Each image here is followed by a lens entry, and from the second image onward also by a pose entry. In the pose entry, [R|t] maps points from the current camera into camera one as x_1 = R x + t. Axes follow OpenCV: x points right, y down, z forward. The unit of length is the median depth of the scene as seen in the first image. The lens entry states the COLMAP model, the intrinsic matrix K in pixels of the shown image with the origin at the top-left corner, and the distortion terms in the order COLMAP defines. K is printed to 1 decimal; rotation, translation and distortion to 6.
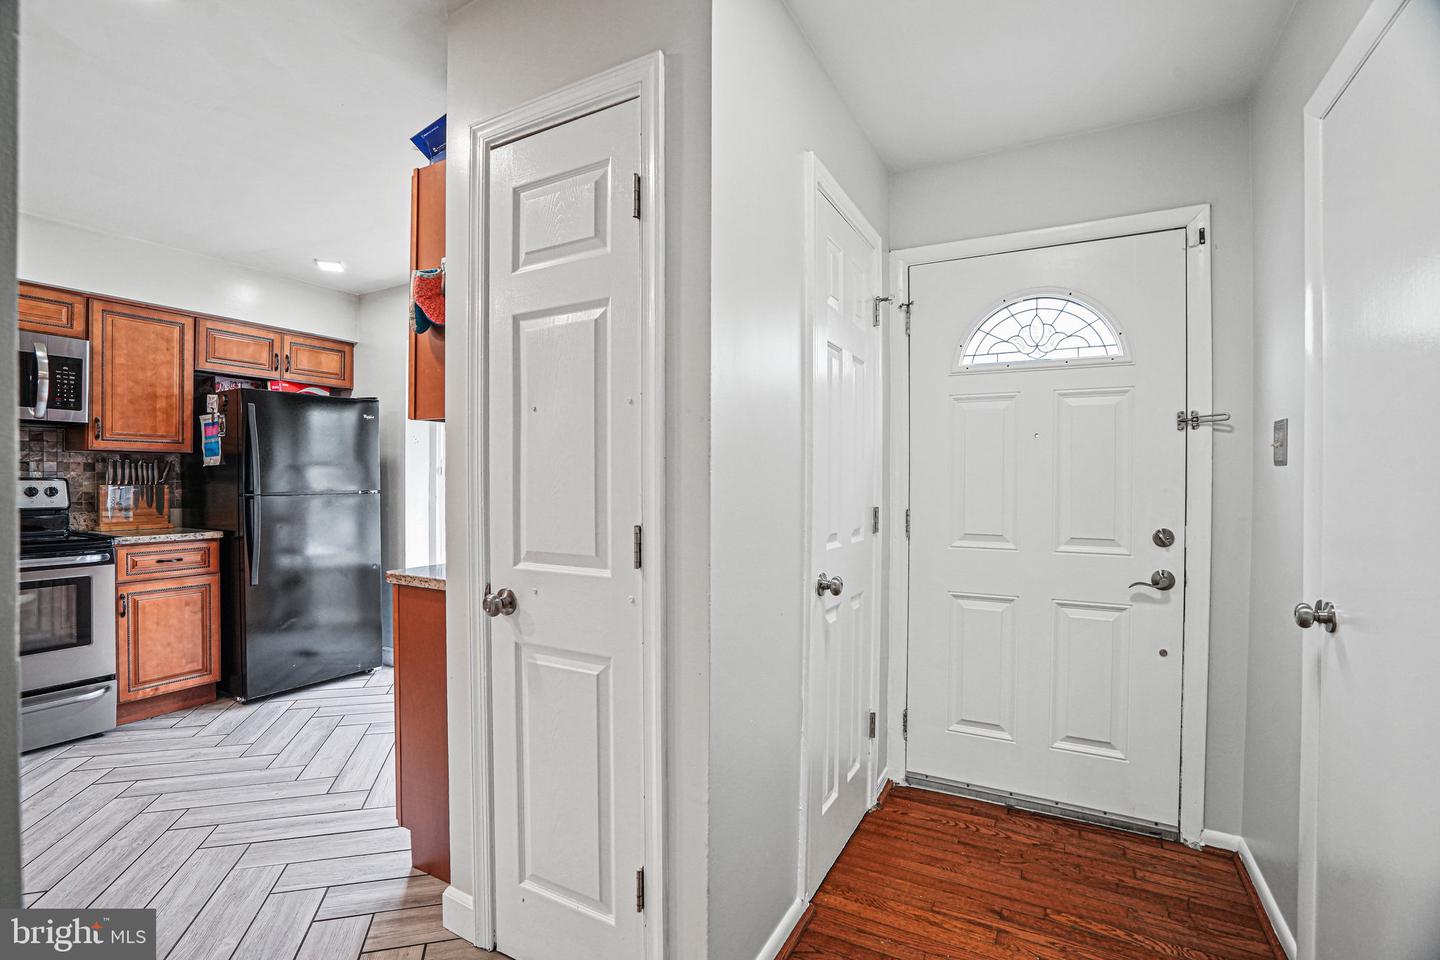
lens RADIAL K [[663.1, 0, 694.2], [0, 663.1, 480.5], [0, 0, 1]] dist [-0.007819, 0.004079]
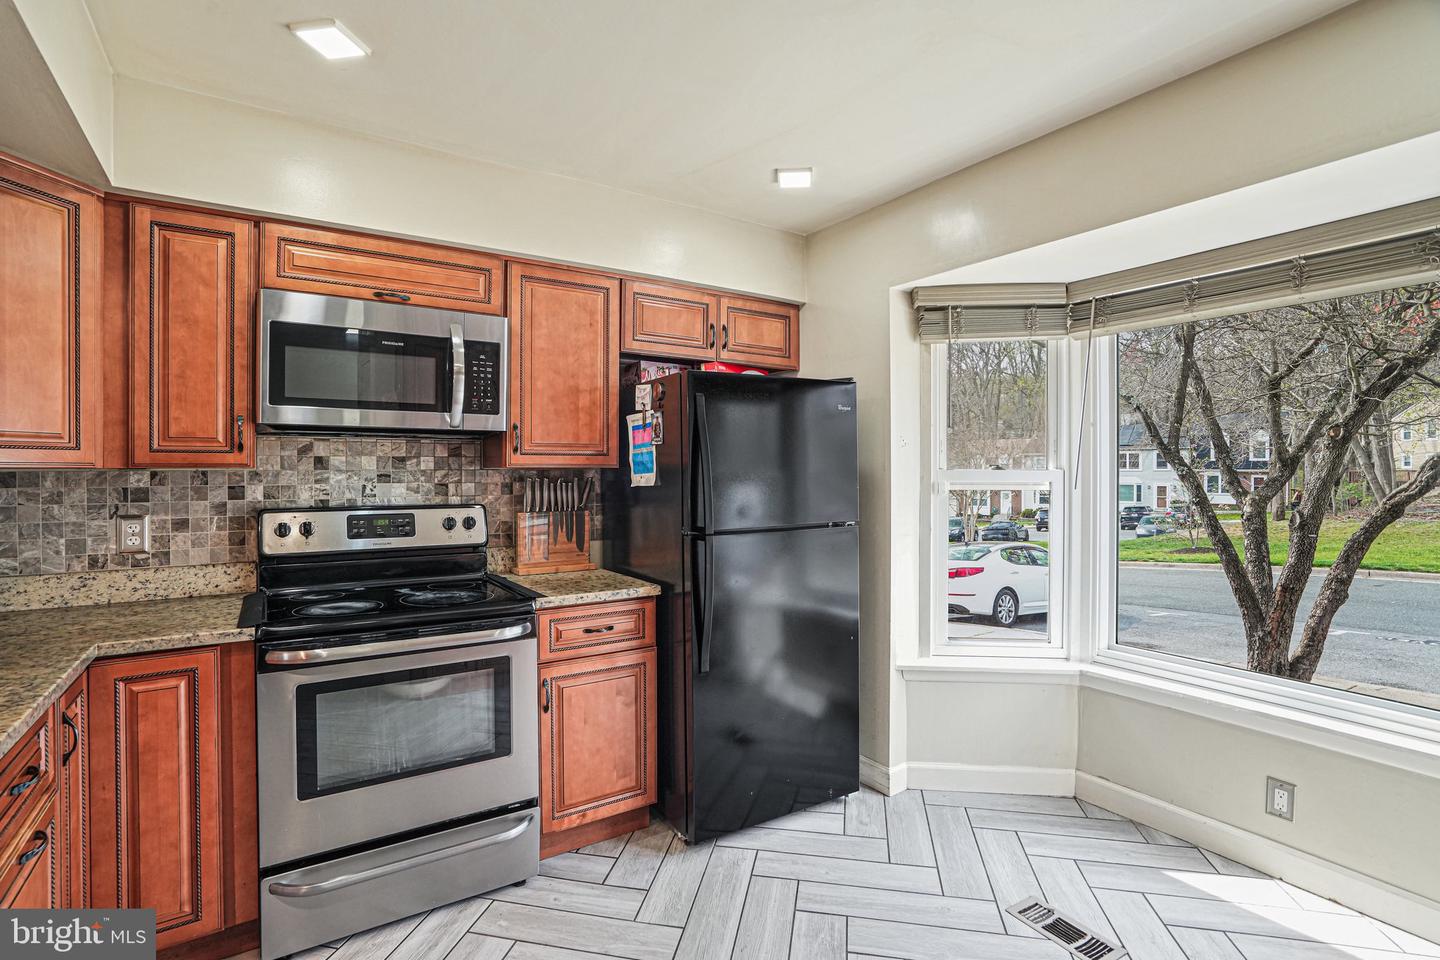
lens RADIAL K [[702.3, 0, 713.0], [0, 702.3, 470.9], [0, 0, 1]] dist [-0.028873, 0.010791]
pose [[0.899259, -0.003761, -0.437399, -0.359701], [0.002123, 0.999989, -0.004232, -0.037899], [0.437410, 0.002877, 0.899257, 0.389284]]
